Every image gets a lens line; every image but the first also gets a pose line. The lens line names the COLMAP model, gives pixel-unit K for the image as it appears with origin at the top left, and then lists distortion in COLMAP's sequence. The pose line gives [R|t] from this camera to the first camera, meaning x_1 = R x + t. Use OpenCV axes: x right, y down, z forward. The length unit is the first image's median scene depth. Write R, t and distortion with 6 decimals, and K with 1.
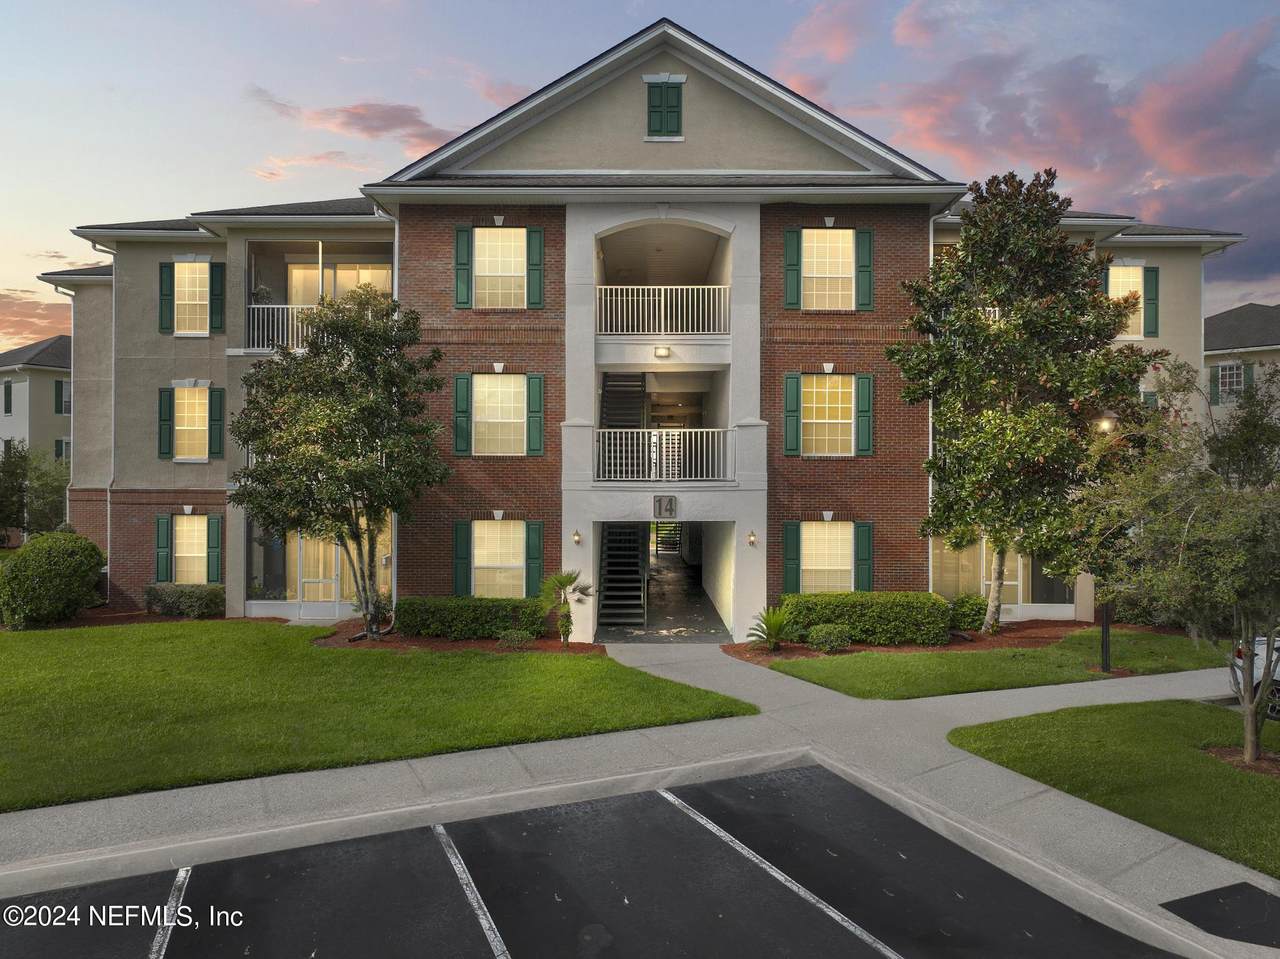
lens RADIAL K [[890.0, 0, 634.4], [0, 890.0, 479.6], [0, 0, 1]] dist [0.028160, 0.009586]
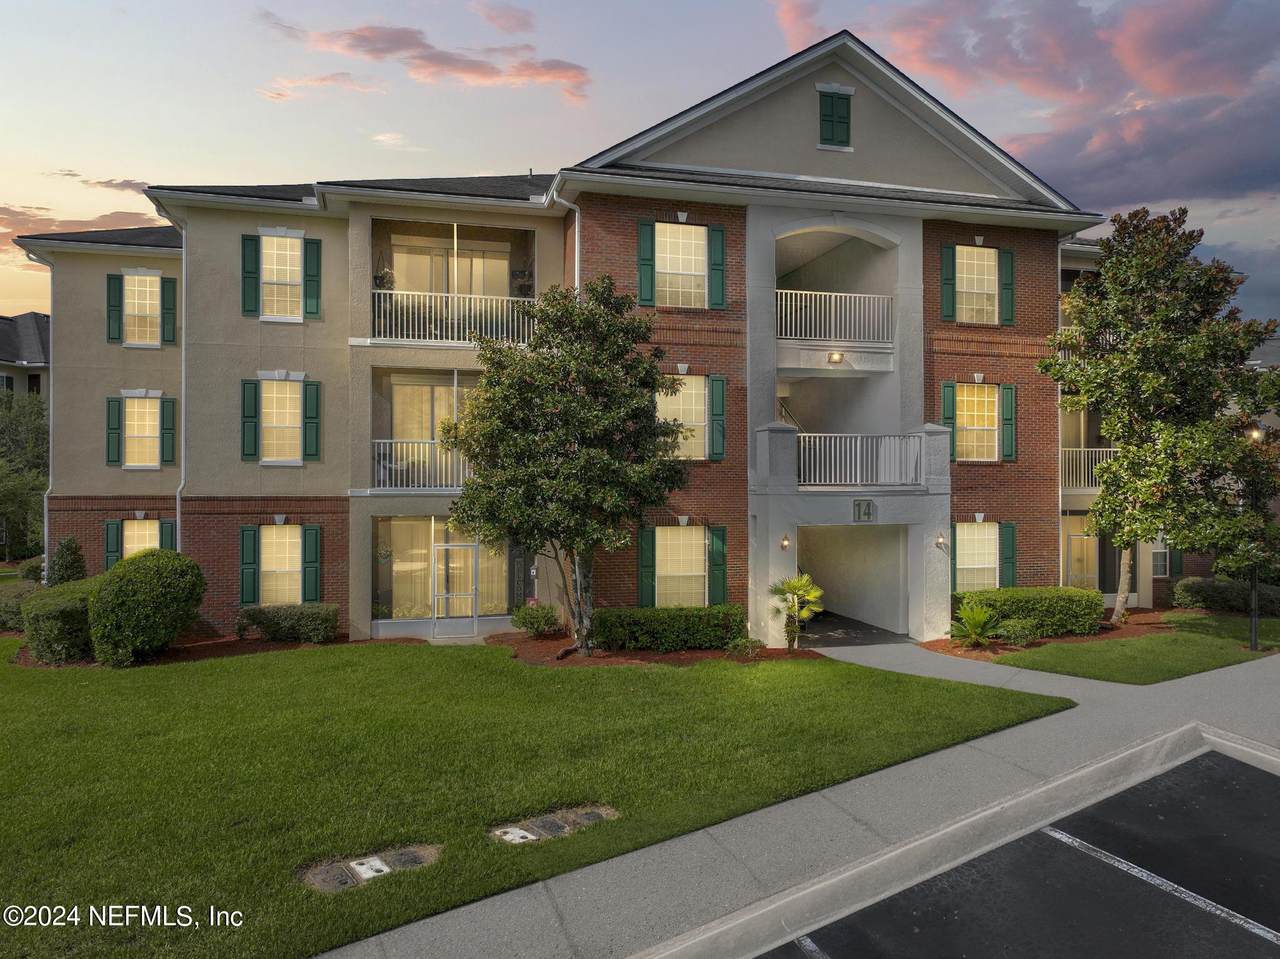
lens RADIAL K [[890.0, 0, 636.5], [0, 890.0, 476.4], [0, 0, 1]] dist [0.028160, 0.009586]
pose [[0.965621, -0.000902, 0.259953, -0.449819], [0.002094, 0.999989, -0.004311, -0.004437], [-0.259946, 0.004707, 0.965612, 0.078701]]
